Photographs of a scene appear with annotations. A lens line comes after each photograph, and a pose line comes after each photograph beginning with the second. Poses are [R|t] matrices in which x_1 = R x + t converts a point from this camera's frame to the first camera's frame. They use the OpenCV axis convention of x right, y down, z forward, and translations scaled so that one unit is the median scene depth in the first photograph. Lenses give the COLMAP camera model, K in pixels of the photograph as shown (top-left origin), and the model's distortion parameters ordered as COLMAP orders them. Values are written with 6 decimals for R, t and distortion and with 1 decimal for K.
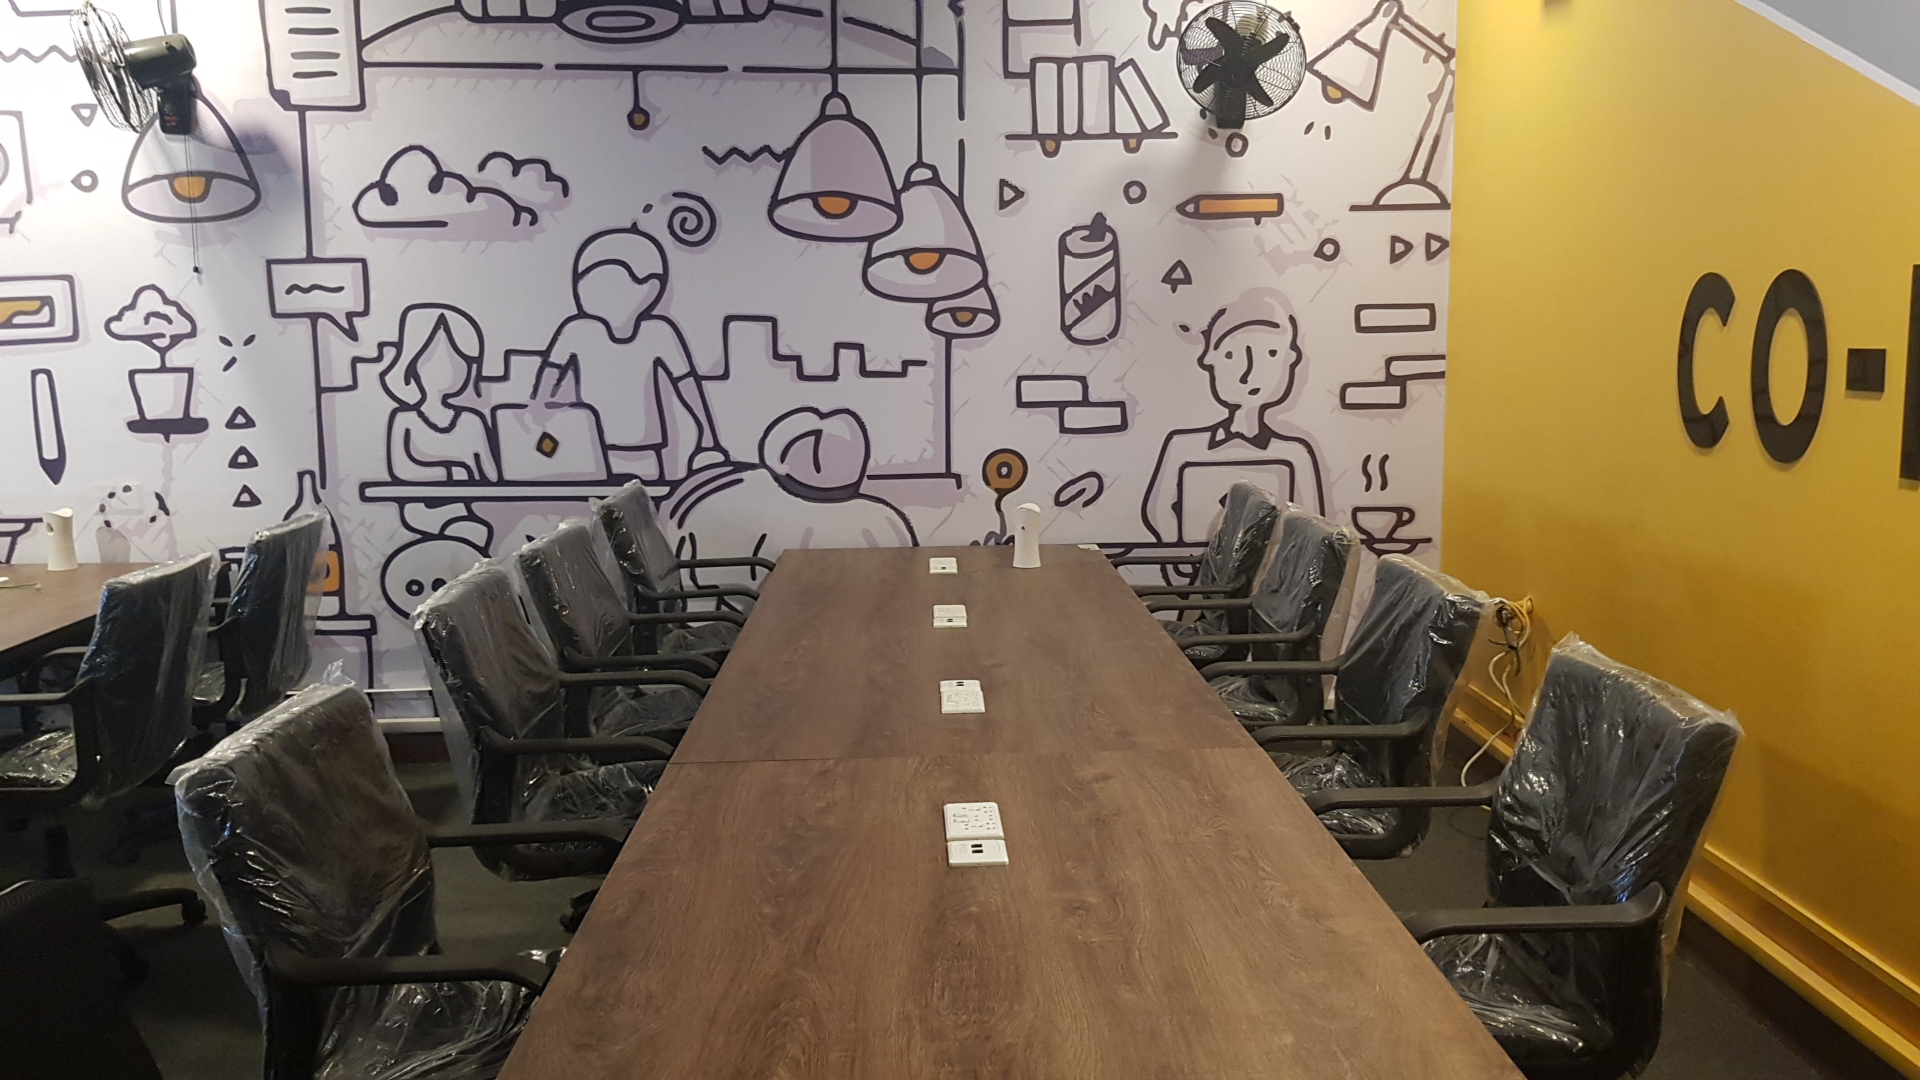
lens RADIAL K [[1537.3, 0, 960.0], [0, 1537.3, 540.0], [0, 0, 1]] dist [0.088633, -0.149604]
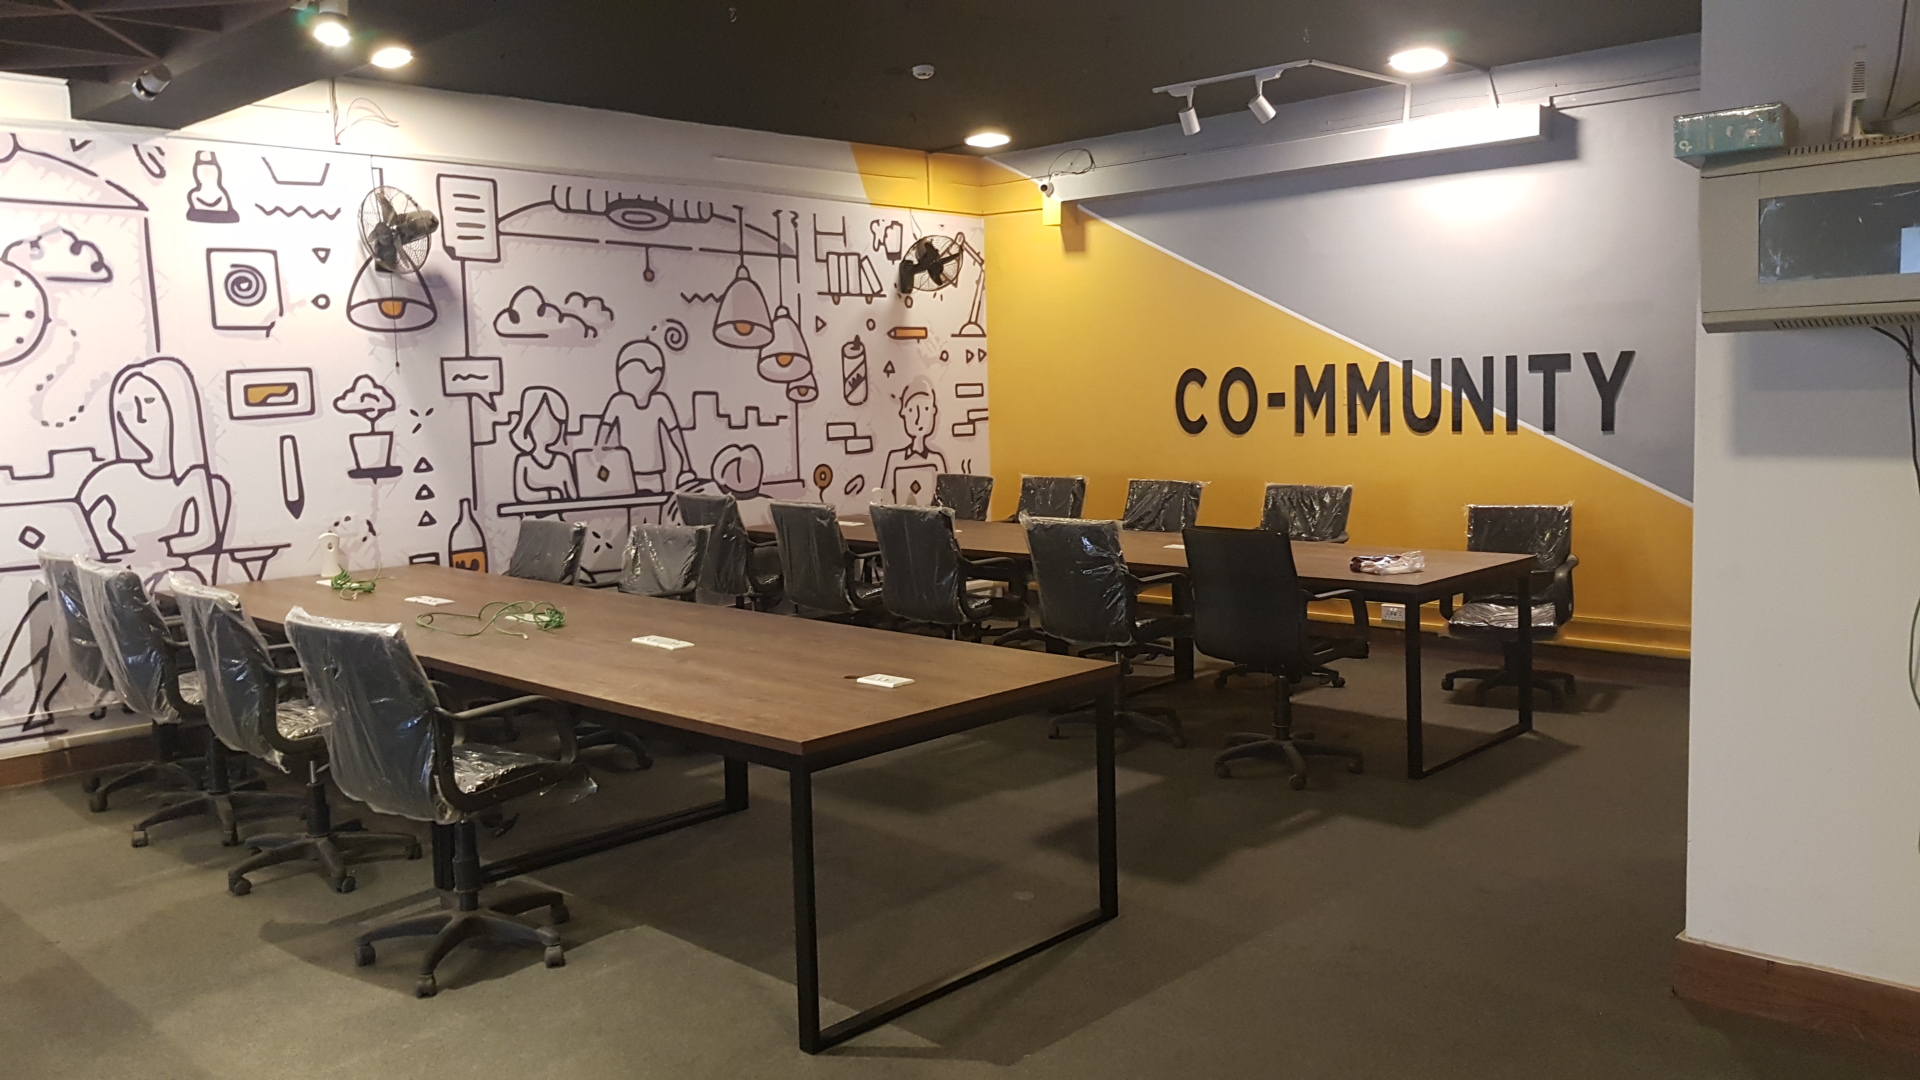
lens RADIAL K [[1537.3, 0, 960.0], [0, 1537.3, 540.0], [0, 0, 1]] dist [0.088633, -0.149604]
pose [[0.706700, -0.077542, 0.703251, -1.144882], [0.116722, 0.993134, -0.007790, 0.062293], [-0.697819, 0.087590, 0.710899, -0.384513]]
